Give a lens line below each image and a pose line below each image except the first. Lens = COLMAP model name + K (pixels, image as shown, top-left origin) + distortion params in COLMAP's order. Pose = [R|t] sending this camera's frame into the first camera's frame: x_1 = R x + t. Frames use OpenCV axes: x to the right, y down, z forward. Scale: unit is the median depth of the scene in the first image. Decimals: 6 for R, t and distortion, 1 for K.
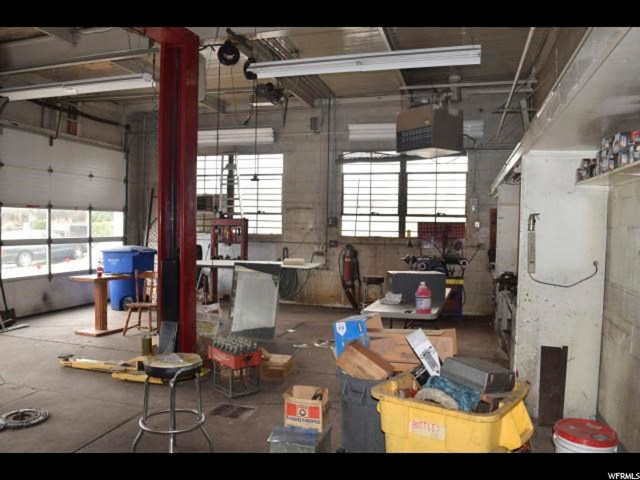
lens RADIAL K [[502.2, 0, 312.0], [0, 502.2, 241.3], [0, 0, 1]] dist [-0.087211, 0.004049]
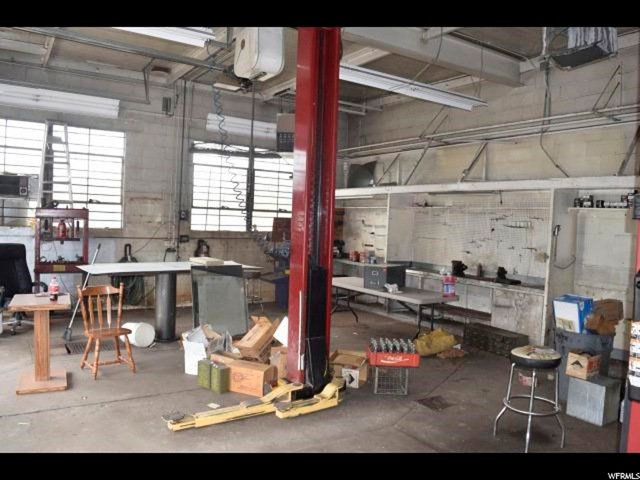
lens RADIAL K [[502.2, 0, 312.0], [0, 502.2, 241.3], [0, 0, 1]] dist [-0.087211, 0.004049]
pose [[0.645847, -0.022176, 0.763145, -0.514544], [-0.002134, 0.999522, 0.030851, -0.019587], [-0.763464, -0.021554, 0.645491, 0.229531]]
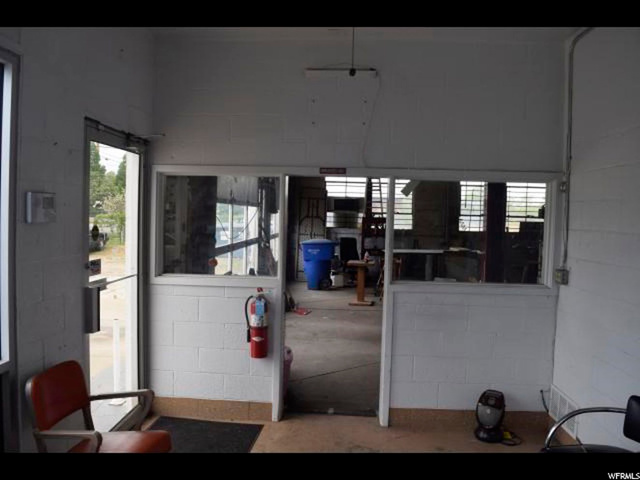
lens RADIAL K [[502.2, 0, 312.0], [0, 502.2, 241.3], [0, 0, 1]] dist [-0.087211, 0.004049]
pose [[0.972000, -0.002565, 0.234966, -0.657244], [-0.000496, 0.999916, 0.012965, 0.000086], [-0.234980, -0.012718, 0.971917, -0.226979]]
